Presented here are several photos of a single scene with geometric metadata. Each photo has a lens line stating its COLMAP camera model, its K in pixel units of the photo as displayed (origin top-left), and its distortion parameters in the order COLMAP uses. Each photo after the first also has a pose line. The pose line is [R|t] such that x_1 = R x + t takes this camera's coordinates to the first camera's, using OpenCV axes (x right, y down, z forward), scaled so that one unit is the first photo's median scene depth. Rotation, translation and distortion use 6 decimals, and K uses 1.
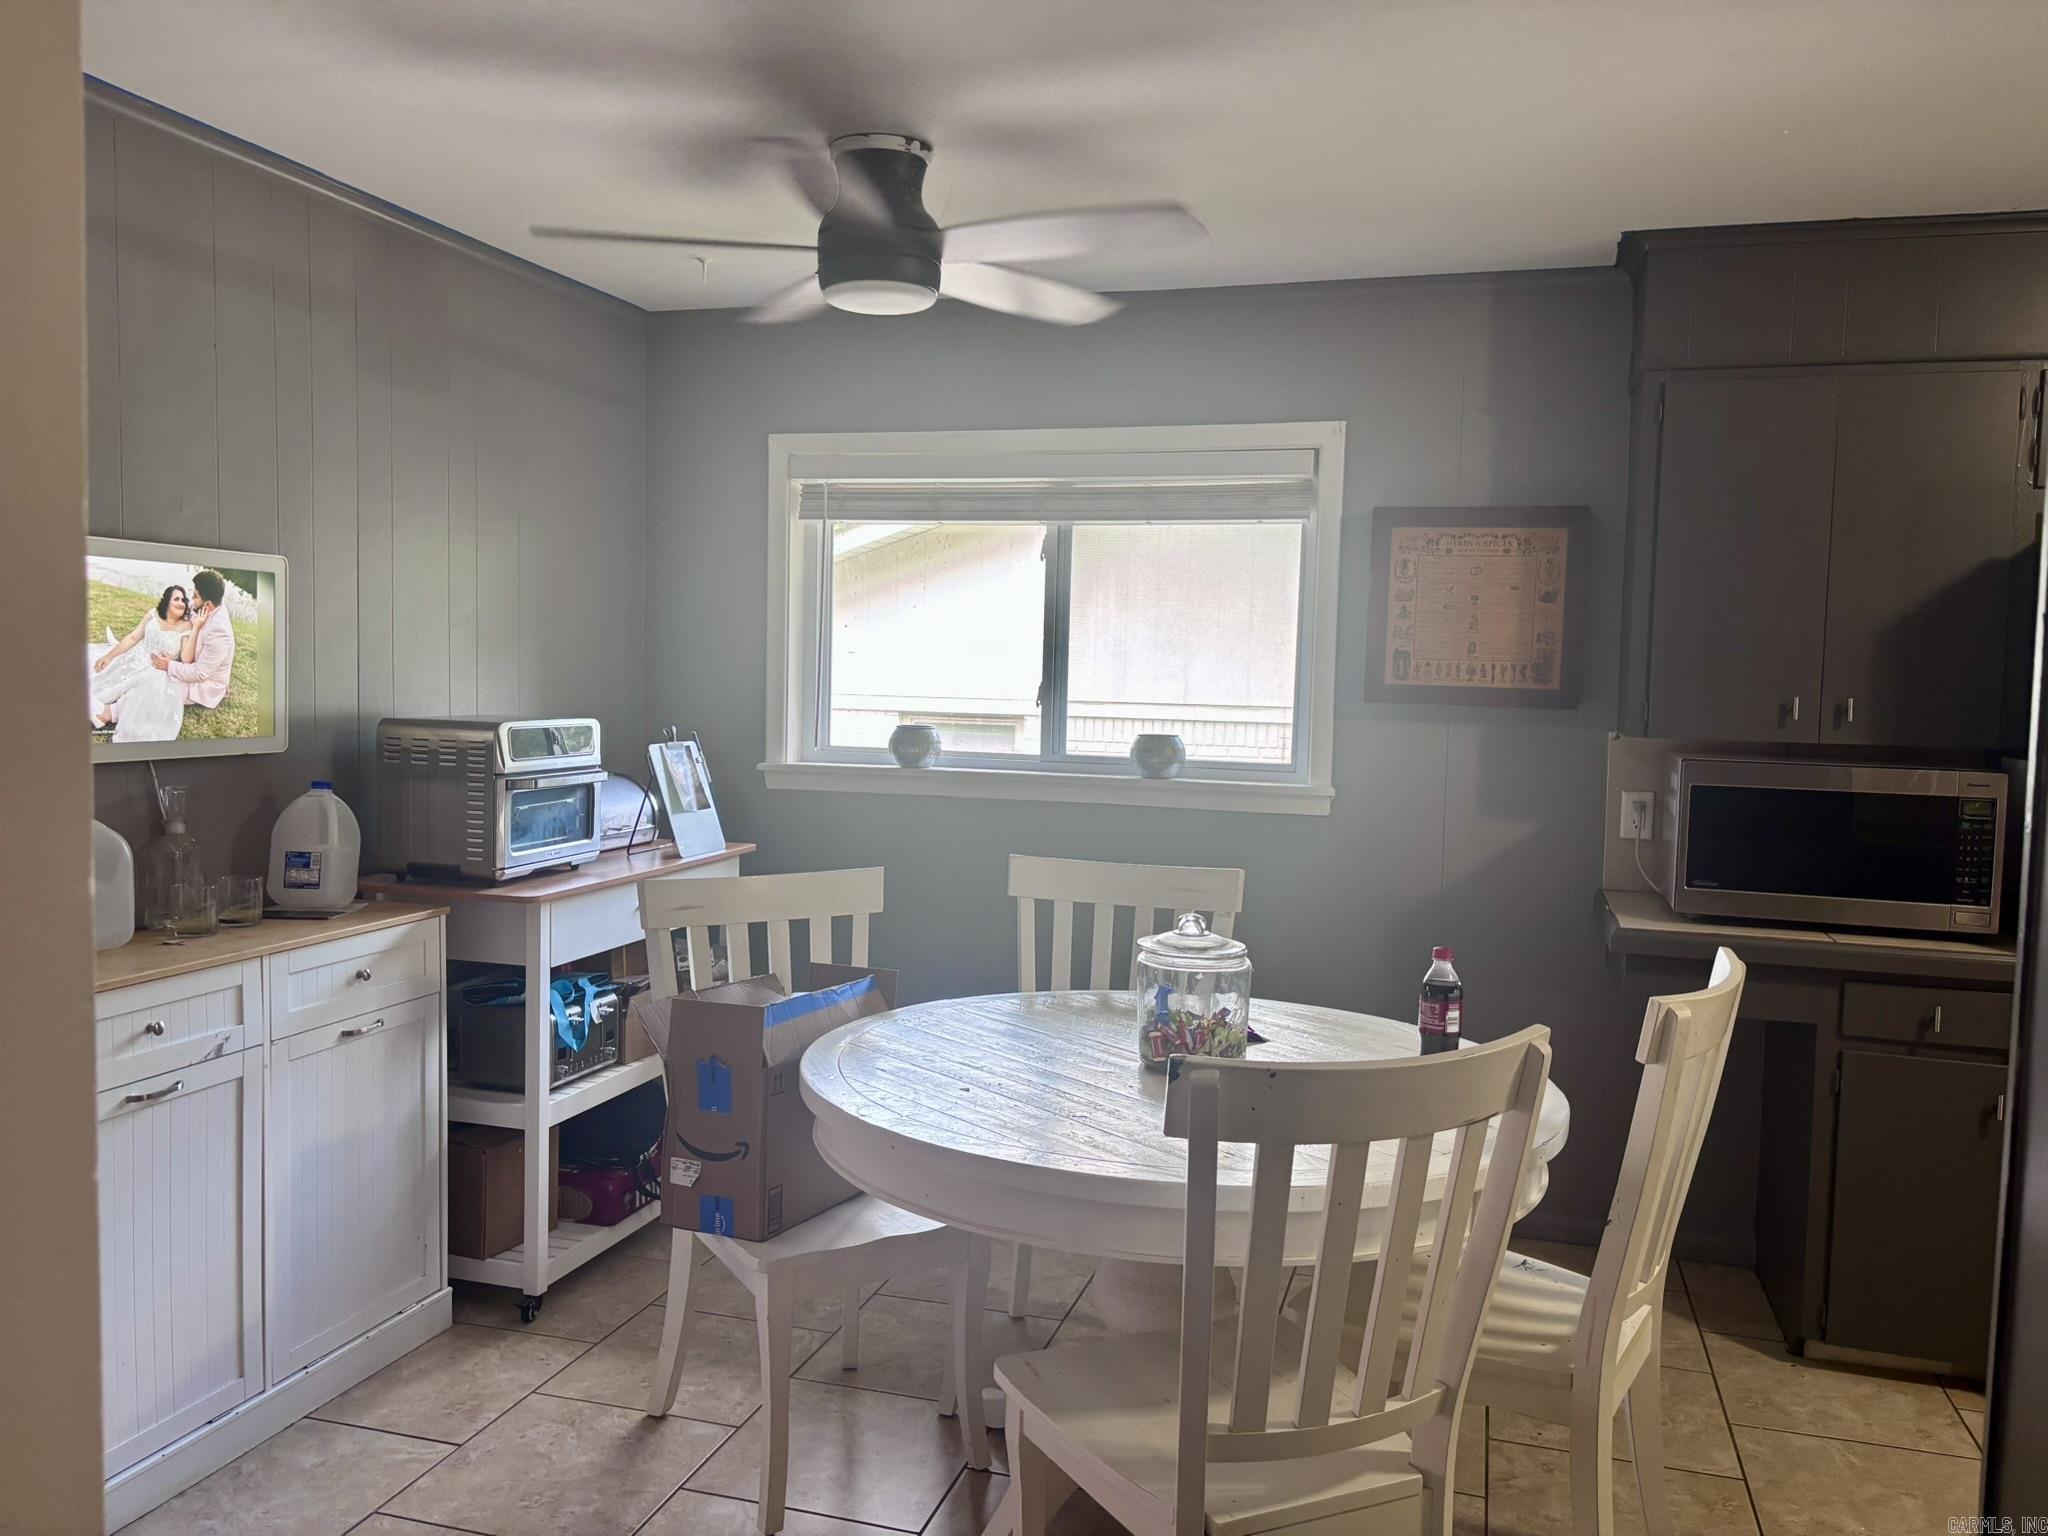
lens RADIAL K [[1523.6, 0, 1022.8], [0, 1523.6, 767.8], [0, 0, 1]] dist [0.012918, -0.008282]
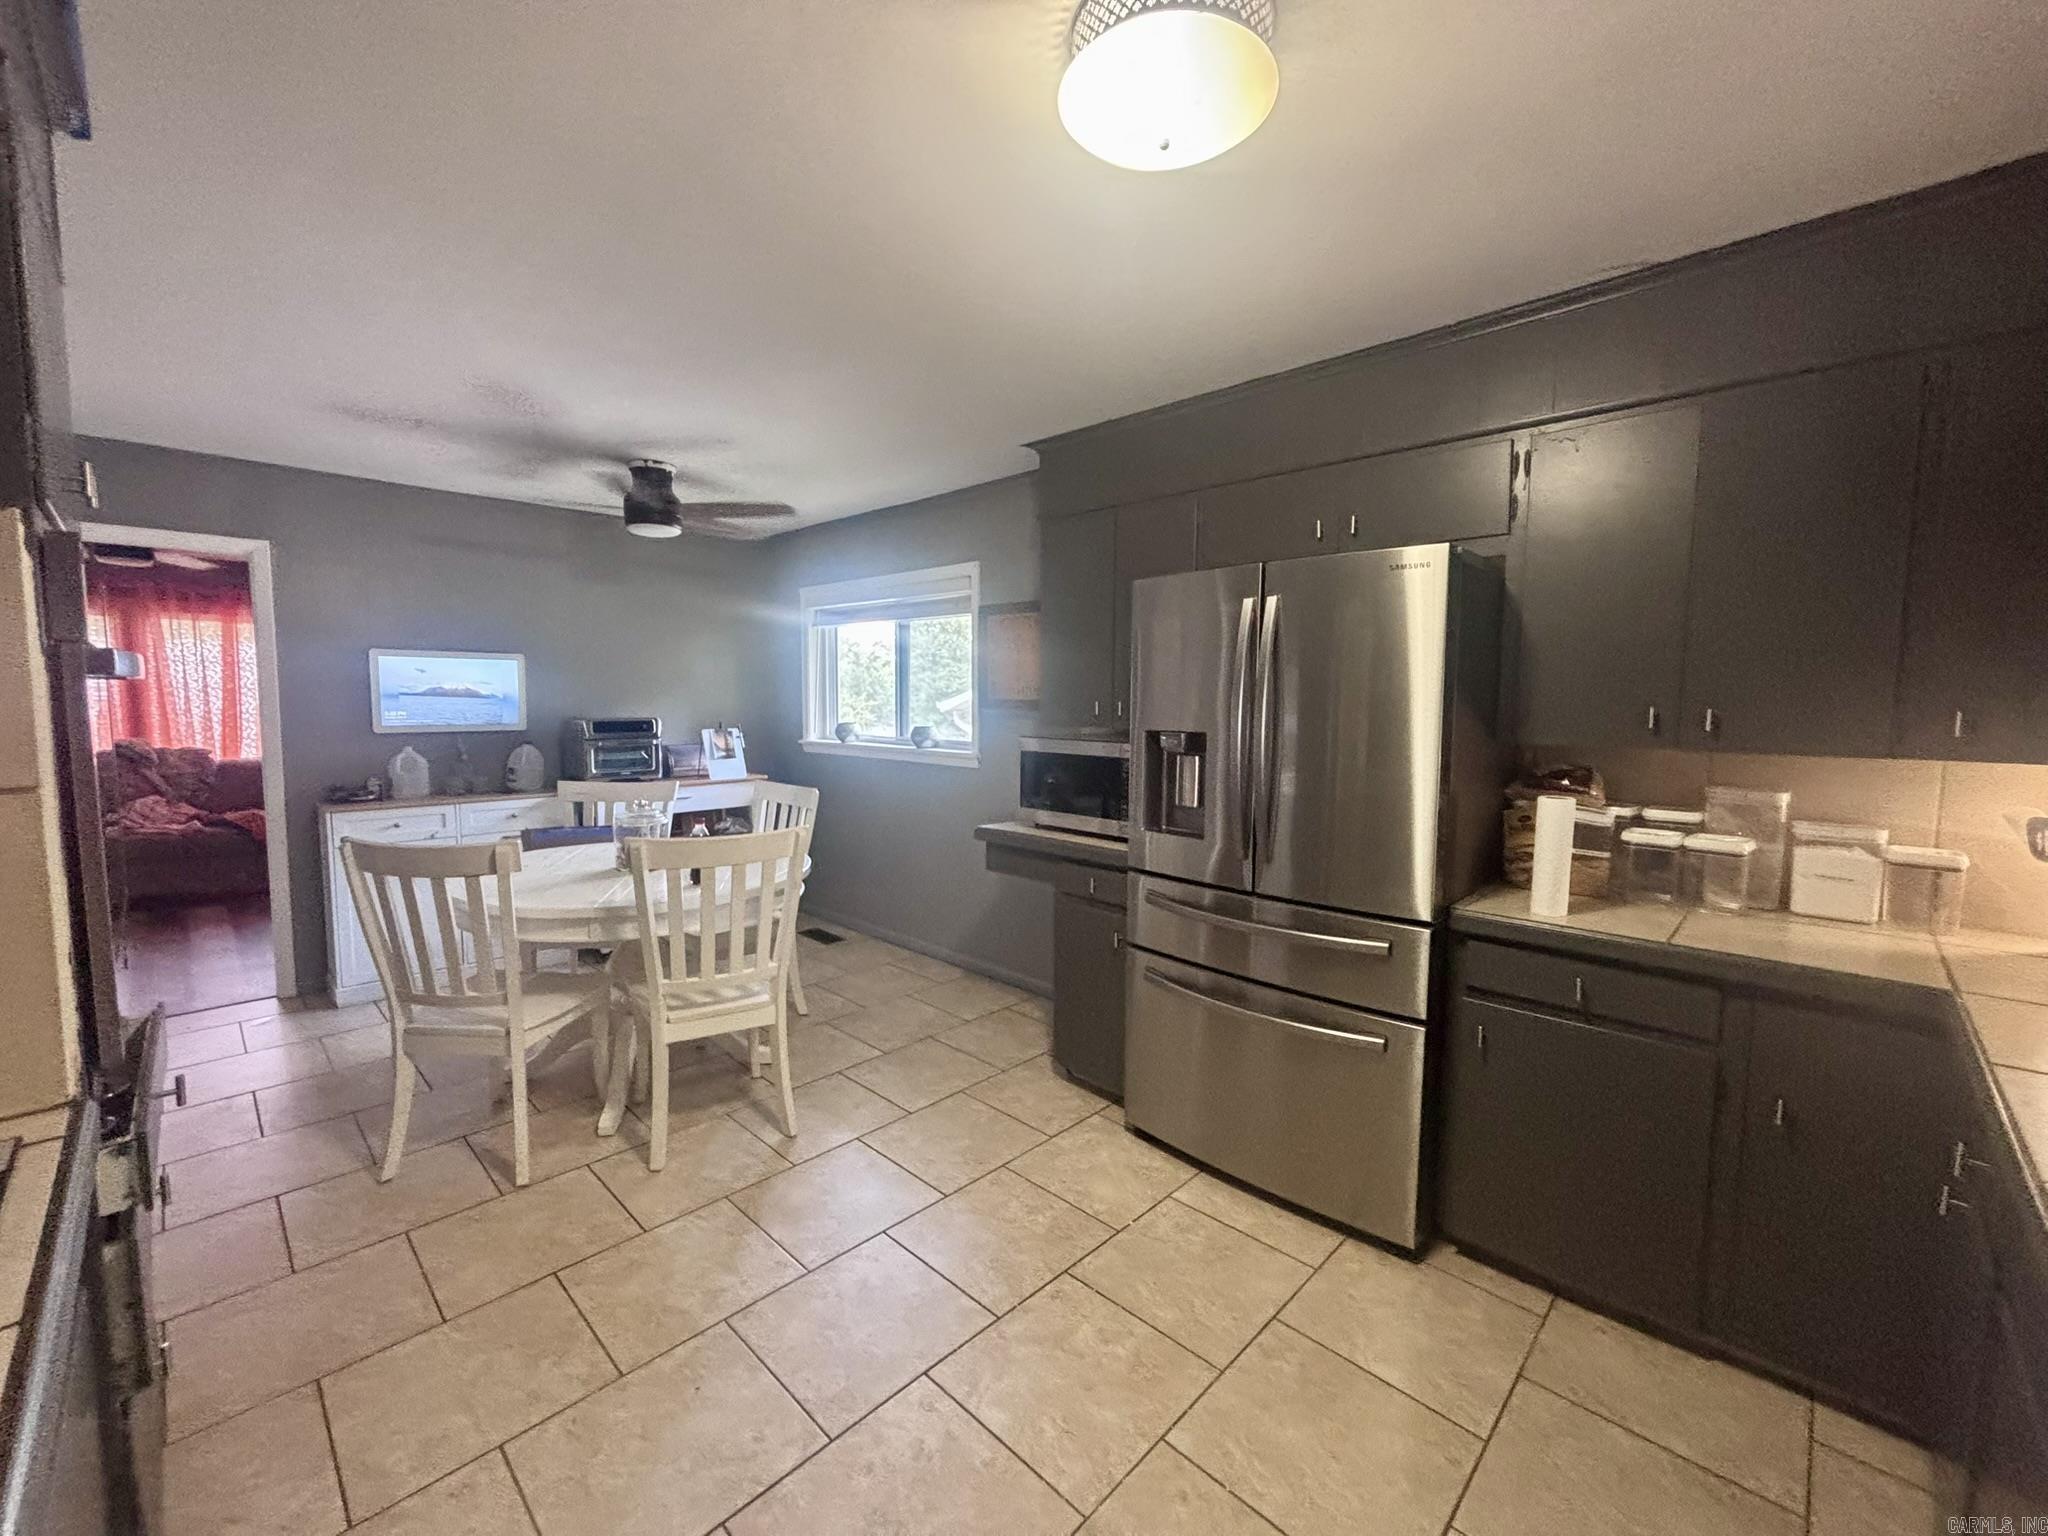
lens RADIAL K [[839.2, 0, 1016.3], [0, 839.2, 760.7], [0, 0, 1]] dist [0.000028, 0.000437]
pose [[0.883857, 0.015761, -0.467491, 0.786667], [-0.012890, 0.999873, 0.009338, 0.013108], [0.467579, -0.002228, 0.883949, 0.099855]]
